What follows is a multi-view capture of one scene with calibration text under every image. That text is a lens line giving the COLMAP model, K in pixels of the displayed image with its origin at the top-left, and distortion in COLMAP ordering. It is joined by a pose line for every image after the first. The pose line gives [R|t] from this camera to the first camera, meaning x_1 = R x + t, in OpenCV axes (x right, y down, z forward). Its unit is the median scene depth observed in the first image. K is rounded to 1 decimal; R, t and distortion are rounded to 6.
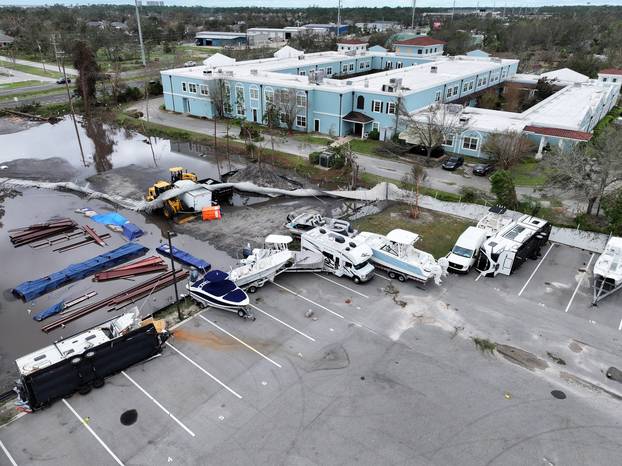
lens RADIAL K [[435.7, 0, 311.0], [0, 435.7, 233.0], [0, 0, 1]] dist [-0.005136, 0.021915]
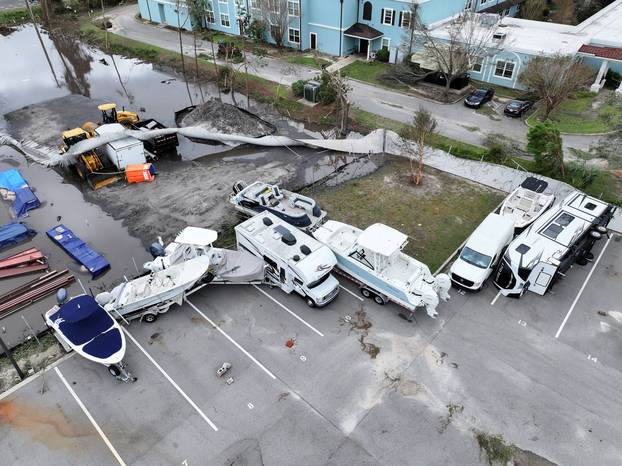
lens RADIAL K [[435.7, 0, 311.0], [0, 435.7, 233.0], [0, 0, 1]] dist [-0.005136, 0.021915]
pose [[0.998826, 0.024324, -0.041894, 0.104798], [-0.016186, 0.982673, 0.184640, -0.095956], [0.045660, -0.183745, 0.981913, 0.289404]]
